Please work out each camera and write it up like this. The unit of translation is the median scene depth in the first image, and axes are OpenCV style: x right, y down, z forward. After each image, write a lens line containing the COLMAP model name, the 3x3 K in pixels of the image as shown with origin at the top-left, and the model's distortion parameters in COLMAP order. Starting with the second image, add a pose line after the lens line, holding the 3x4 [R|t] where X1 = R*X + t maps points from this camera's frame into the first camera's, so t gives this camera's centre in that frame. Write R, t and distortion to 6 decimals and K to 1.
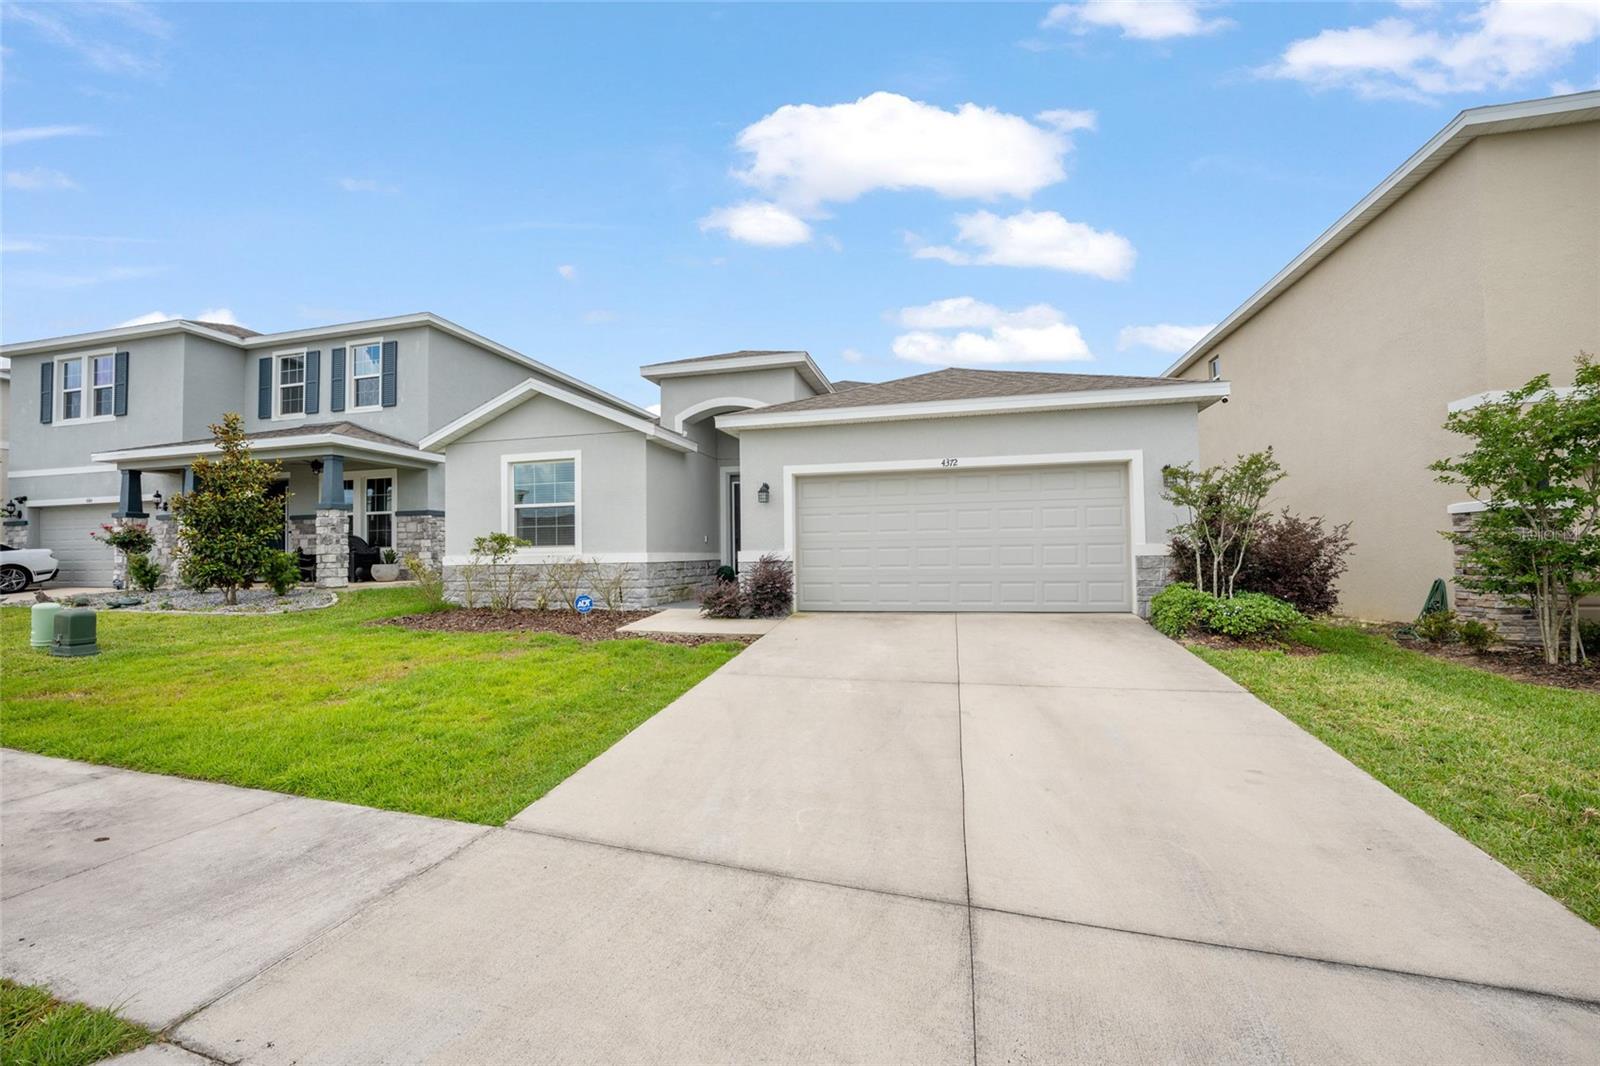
lens RADIAL K [[643.1, 0, 801.4], [0, 643.1, 536.4], [0, 0, 1]] dist [-0.029605, 0.005148]
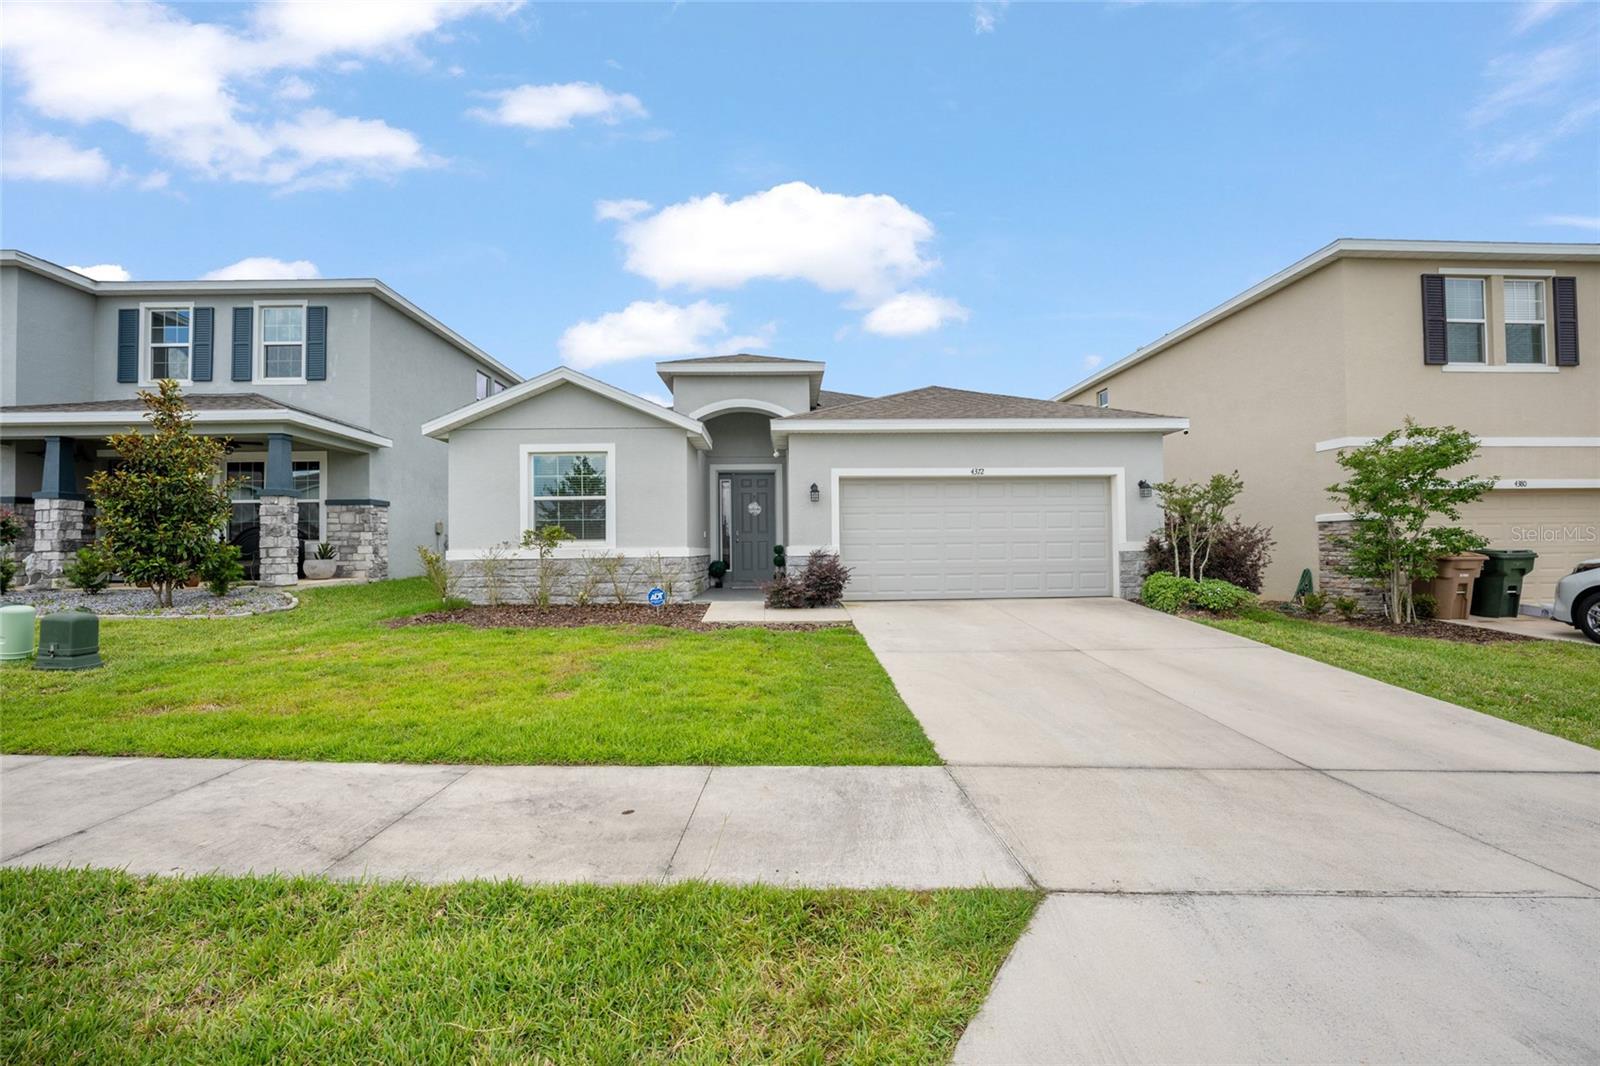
lens RADIAL K [[643.1, 0, 801.4], [0, 643.1, 536.4], [0, 0, 1]] dist [-0.029605, 0.005148]
pose [[0.962236, 0.009627, 0.272046, -0.353045], [-0.010356, 0.999946, 0.001244, 0.005019], [-0.272019, -0.004014, 0.962283, -0.036486]]
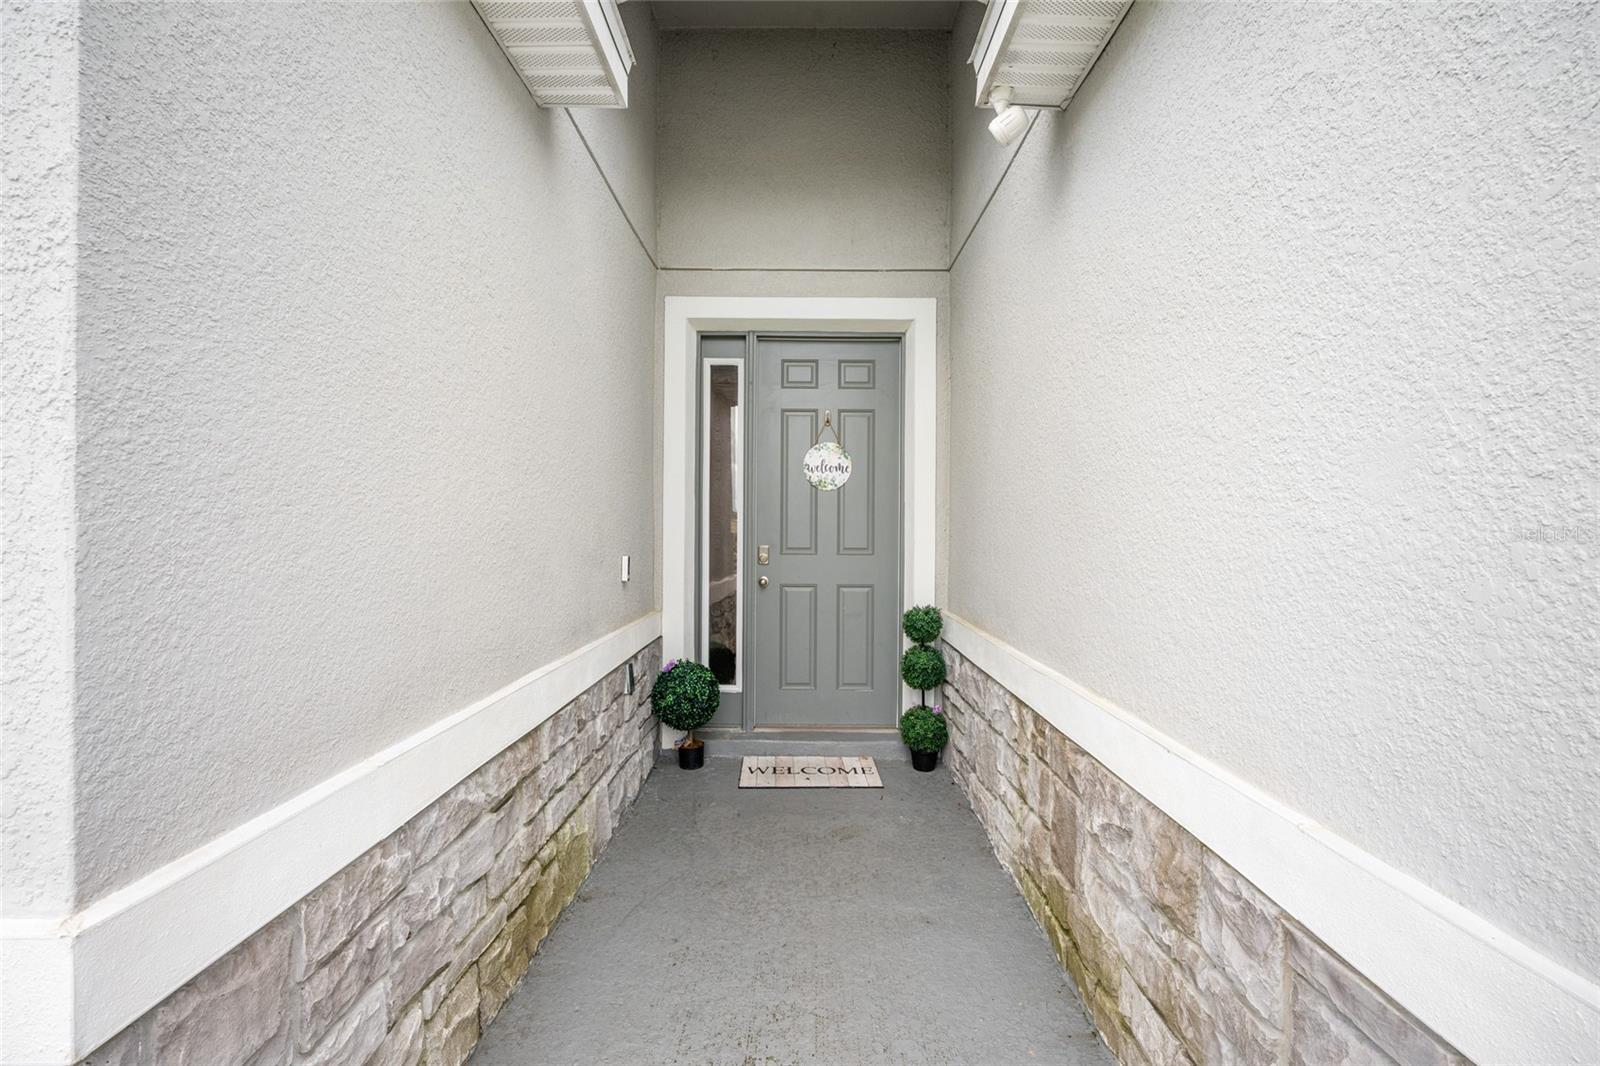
lens RADIAL K [[702.3, 0, 800.0], [0, 702.3, 533.0], [0, 0, 1]] dist [-0.015868, 0.000317]
pose [[0.973421, 0.020224, 0.228127, -0.183160], [-0.027928, 0.999142, 0.030595, -0.024744], [-0.227313, -0.036153, 0.973150, 0.926142]]
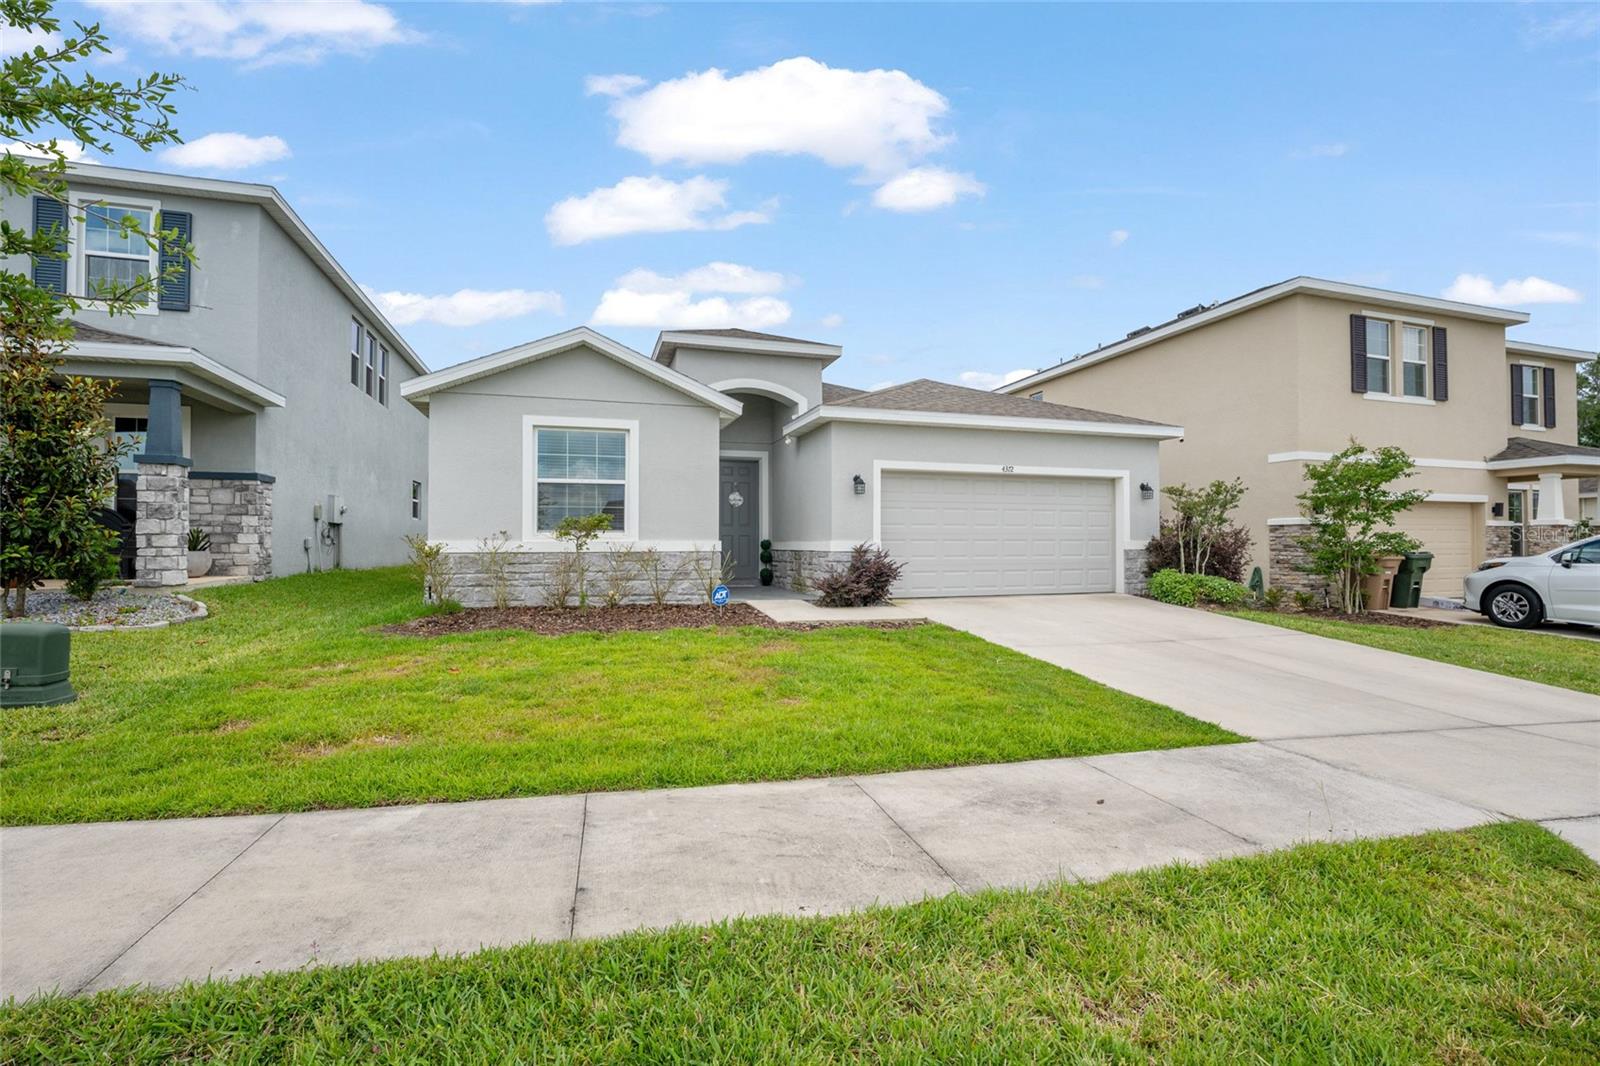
lens RADIAL K [[702.3, 0, 800.0], [0, 702.3, 533.0], [0, 0, 1]] dist [-0.015868, 0.000317]
pose [[0.857122, 0.023878, 0.514559, -0.675764], [-0.025943, 0.999658, -0.003174, 0.015023], [-0.514459, -0.010628, 0.857449, 0.077857]]
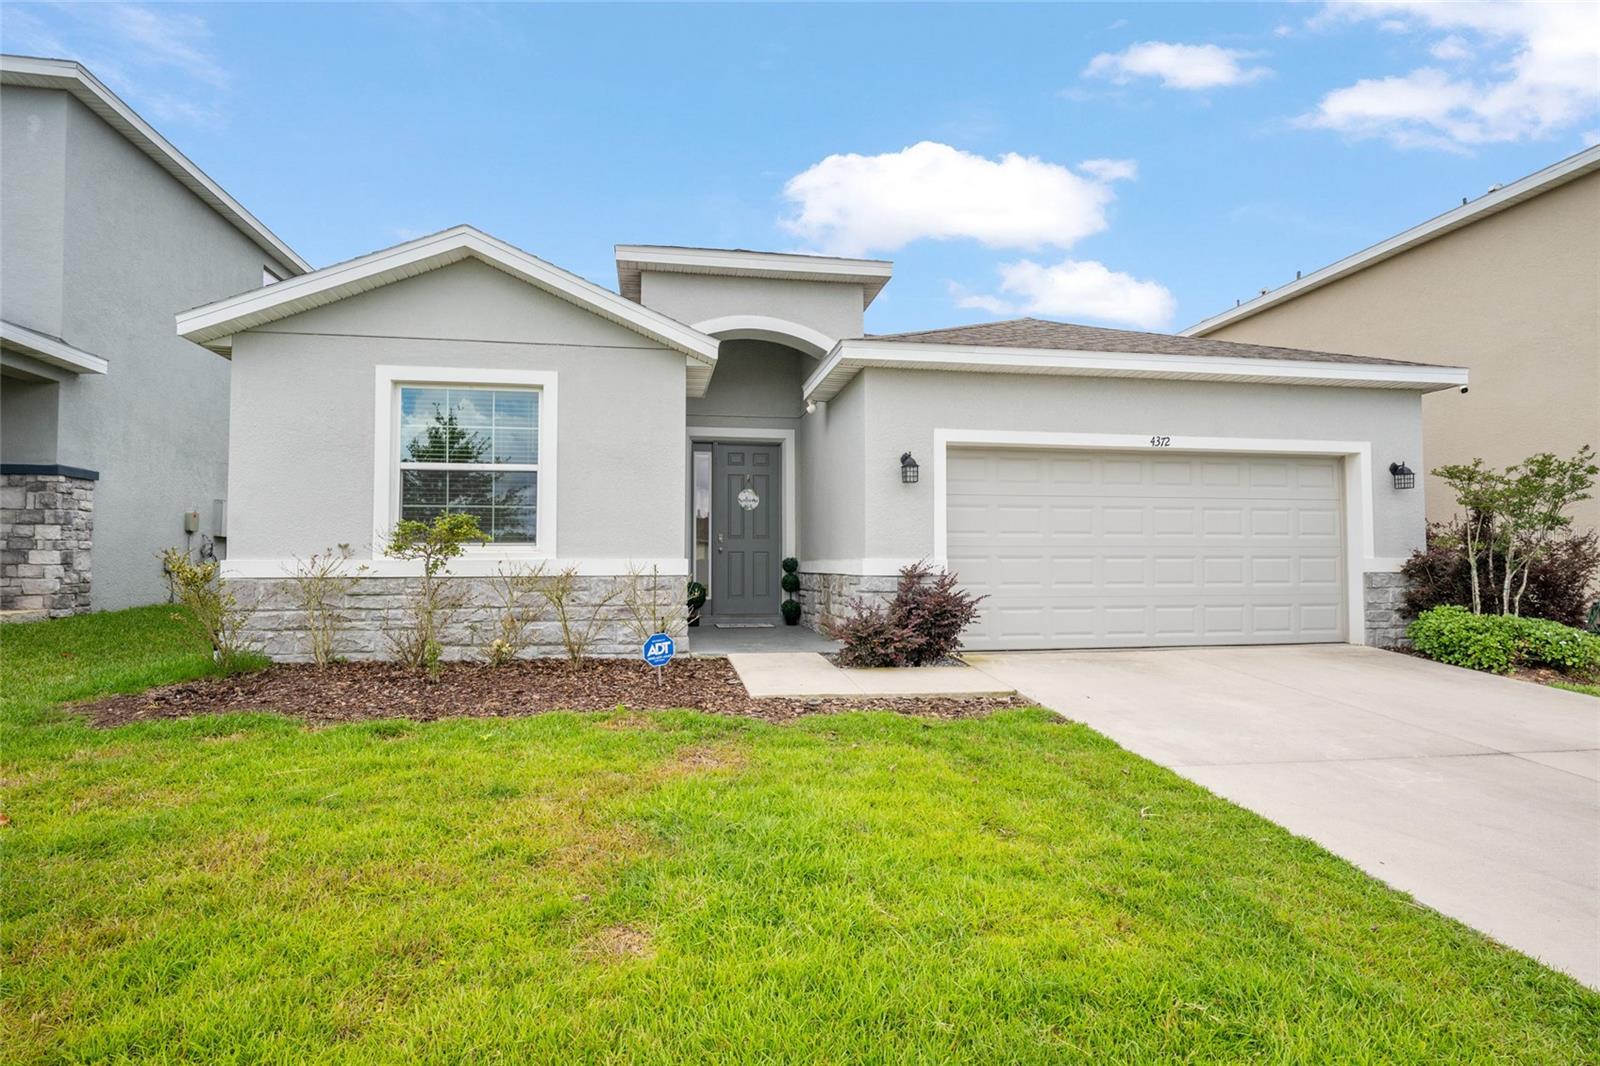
lens RADIAL K [[821.1, 0, 800.0], [0, 821.1, 533.0], [0, 0, 1]] dist [-0.001392, 0.002457]
pose [[0.915125, 0.030255, 0.402033, -0.456975], [-0.023000, 0.999474, -0.022862, 0.017307], [-0.402513, 0.011675, 0.915340, 0.279030]]
